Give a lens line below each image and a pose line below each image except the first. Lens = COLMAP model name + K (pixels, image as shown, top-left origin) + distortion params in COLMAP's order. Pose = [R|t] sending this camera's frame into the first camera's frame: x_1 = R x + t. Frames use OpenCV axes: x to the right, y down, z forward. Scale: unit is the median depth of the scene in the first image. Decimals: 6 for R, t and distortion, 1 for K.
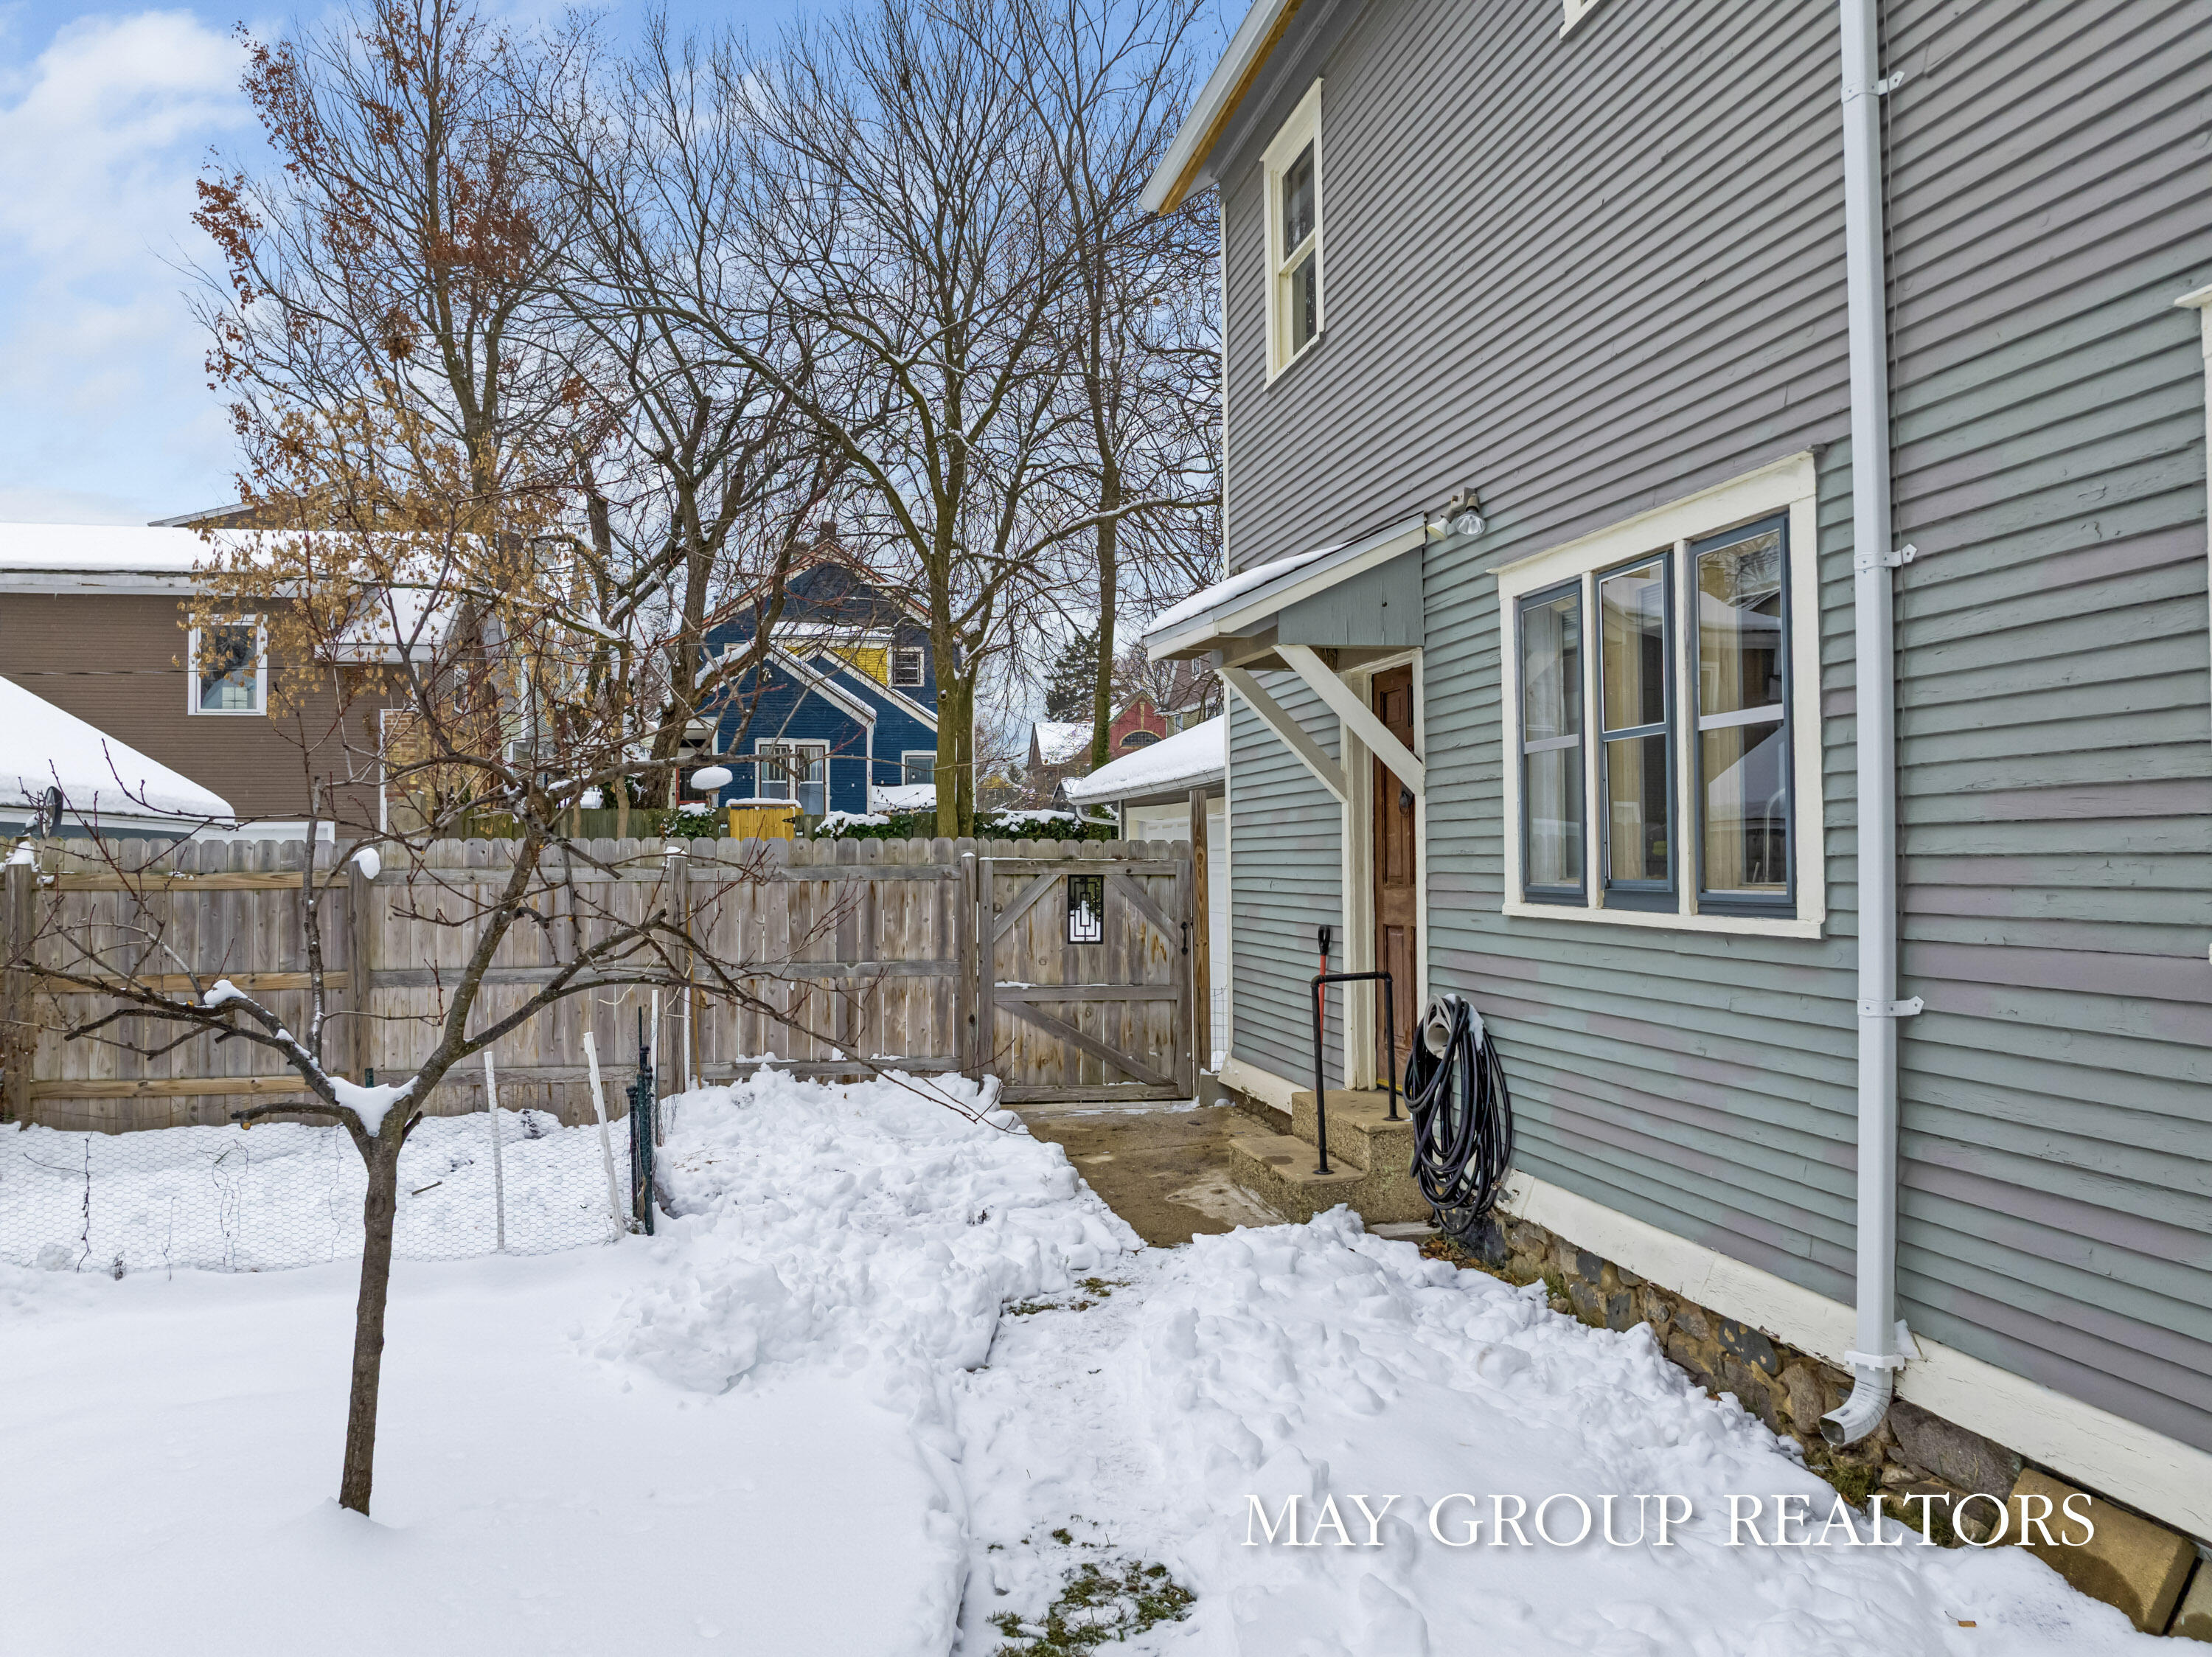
lens RADIAL K [[1557.5, 0, 1106.0], [0, 1557.5, 828.5], [0, 0, 1]] dist [-0.032543, -0.002777]
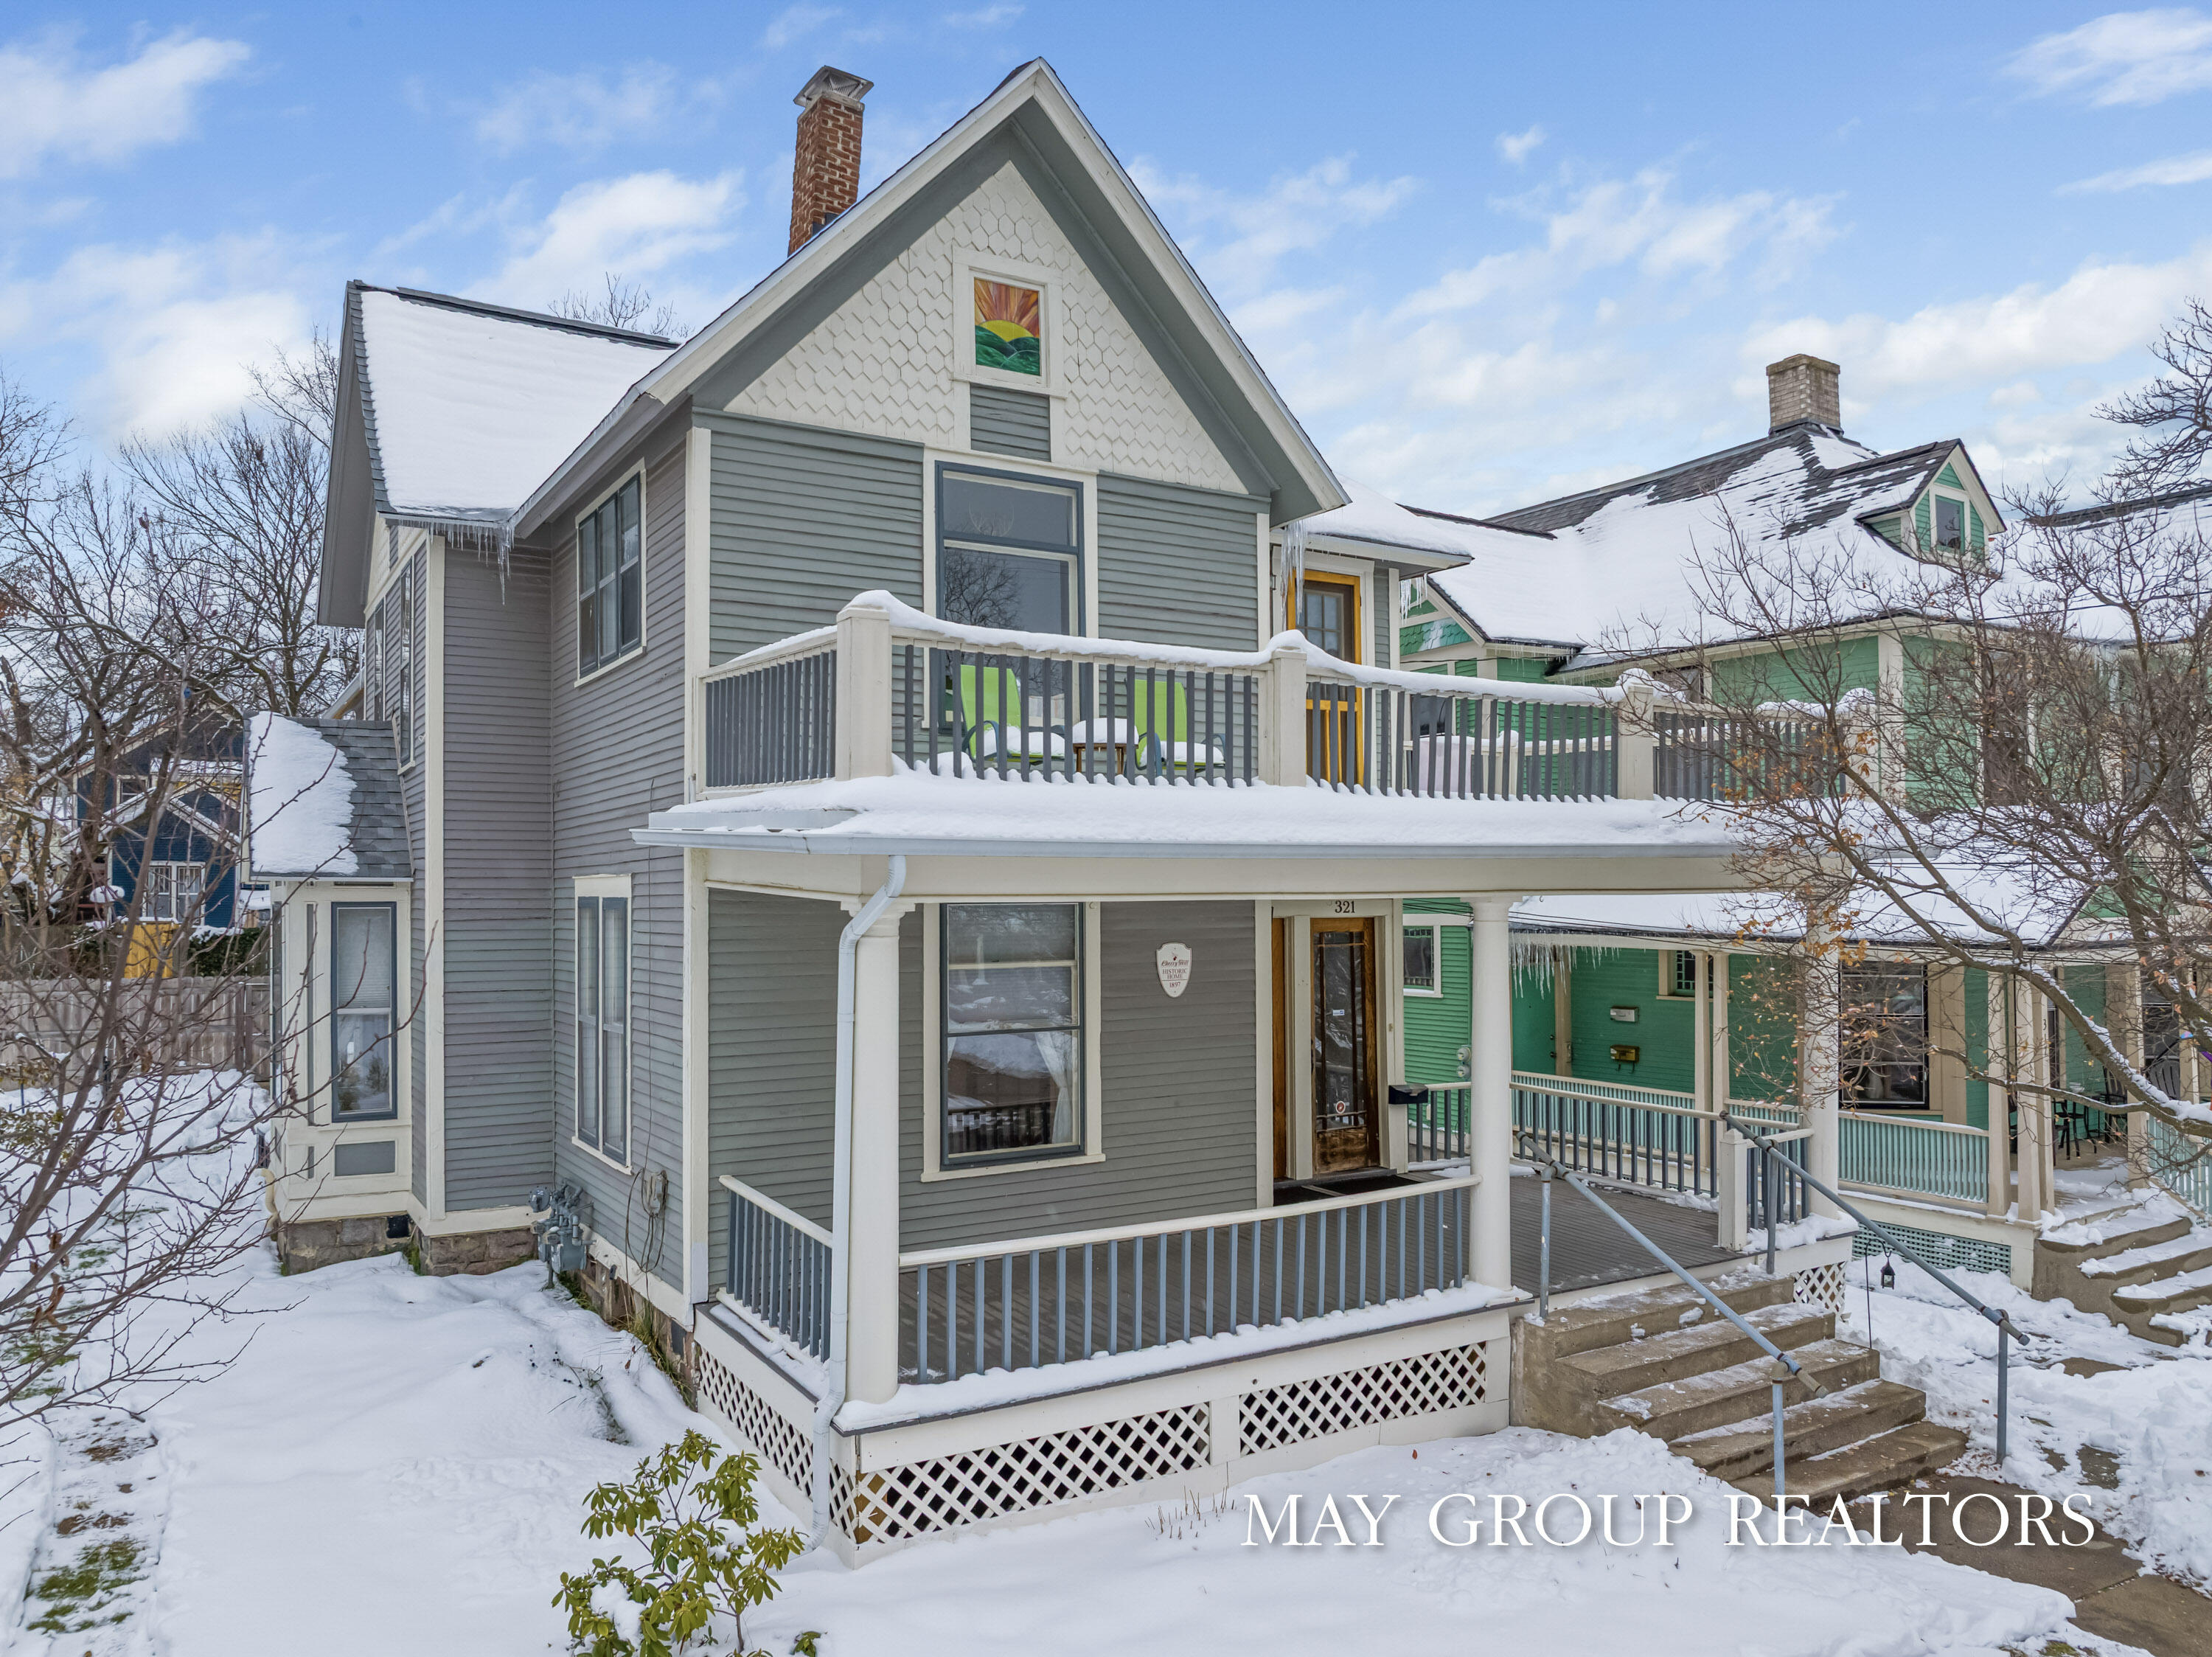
lens RADIAL K [[1542.9, 0, 1105.9], [0, 1542.9, 861.1], [0, 0, 1]] dist [-0.018443, -0.000660]
pose [[0.941971, 0.012285, 0.335469, 0.156118], [-0.008246, 0.999875, -0.013462, -0.064120], [-0.335593, 0.009915, 0.941955, -0.723756]]
